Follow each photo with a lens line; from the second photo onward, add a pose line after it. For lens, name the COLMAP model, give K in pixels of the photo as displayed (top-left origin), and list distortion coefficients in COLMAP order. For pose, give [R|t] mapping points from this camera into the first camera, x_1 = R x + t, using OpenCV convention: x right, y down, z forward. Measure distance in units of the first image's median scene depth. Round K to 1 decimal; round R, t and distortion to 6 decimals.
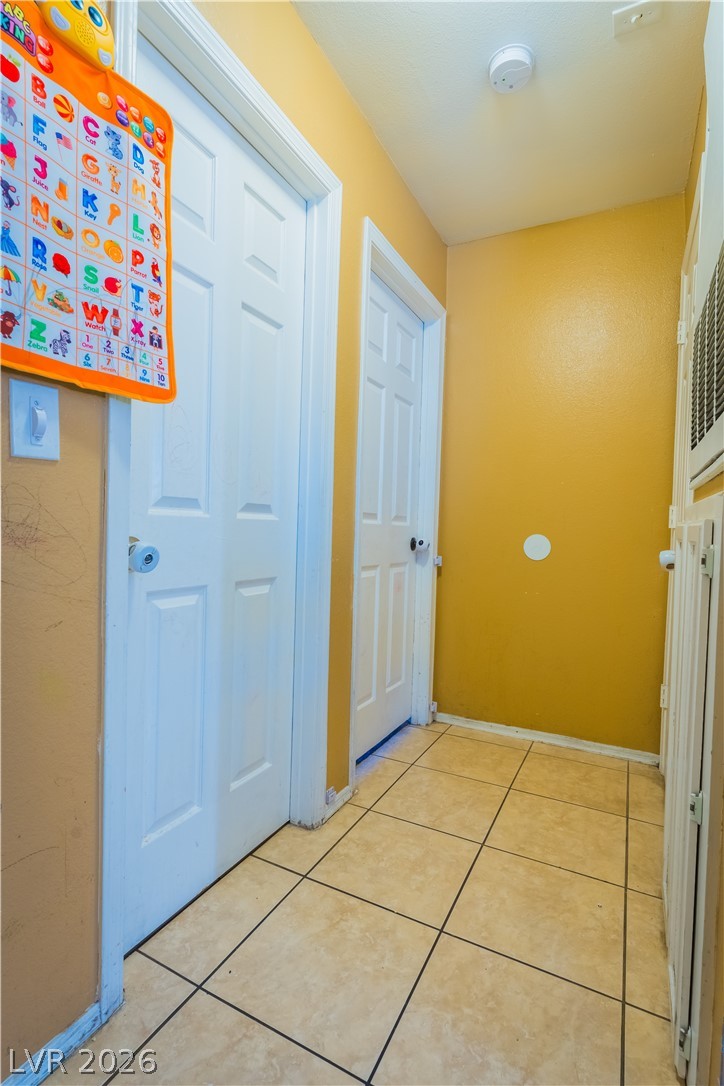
lens RADIAL K [[521.4, 0, 417.2], [0, 521.4, 547.5], [0, 0, 1]] dist [-0.003879, 0.001205]
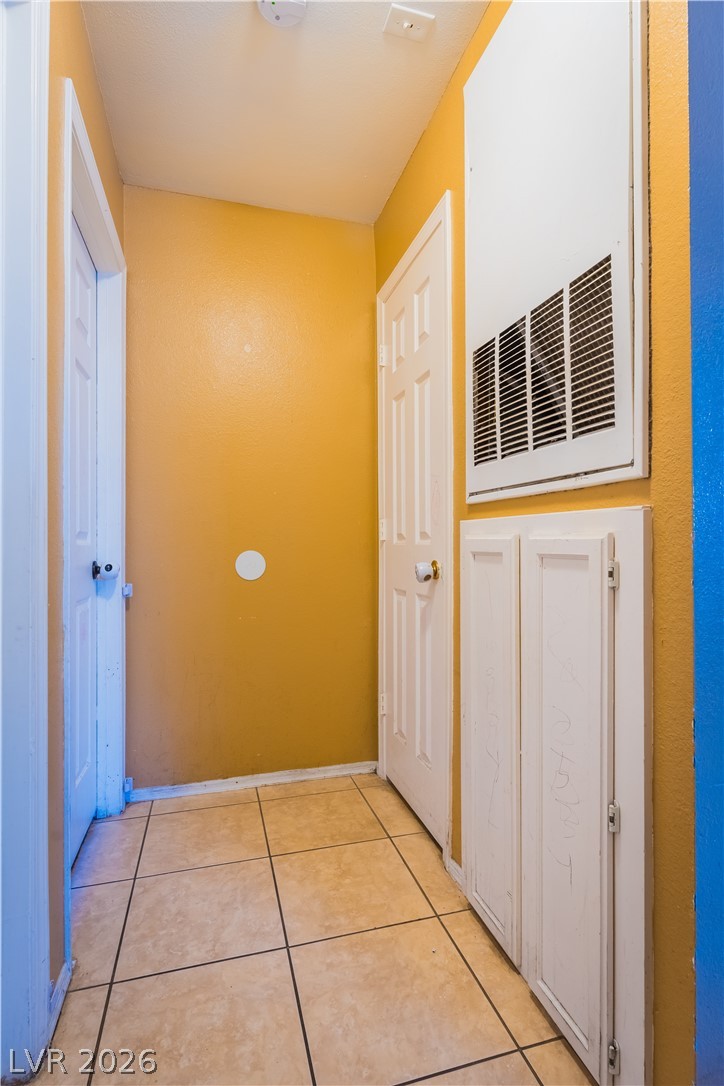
lens RADIAL K [[521.4, 0, 417.2], [0, 521.4, 547.5], [0, 0, 1]] dist [-0.003879, 0.001205]
pose [[0.762629, -0.029946, 0.646143, -0.141666], [0.045897, 0.998915, -0.007875, -0.012527], [-0.645206, 0.035662, 0.763176, 0.164910]]
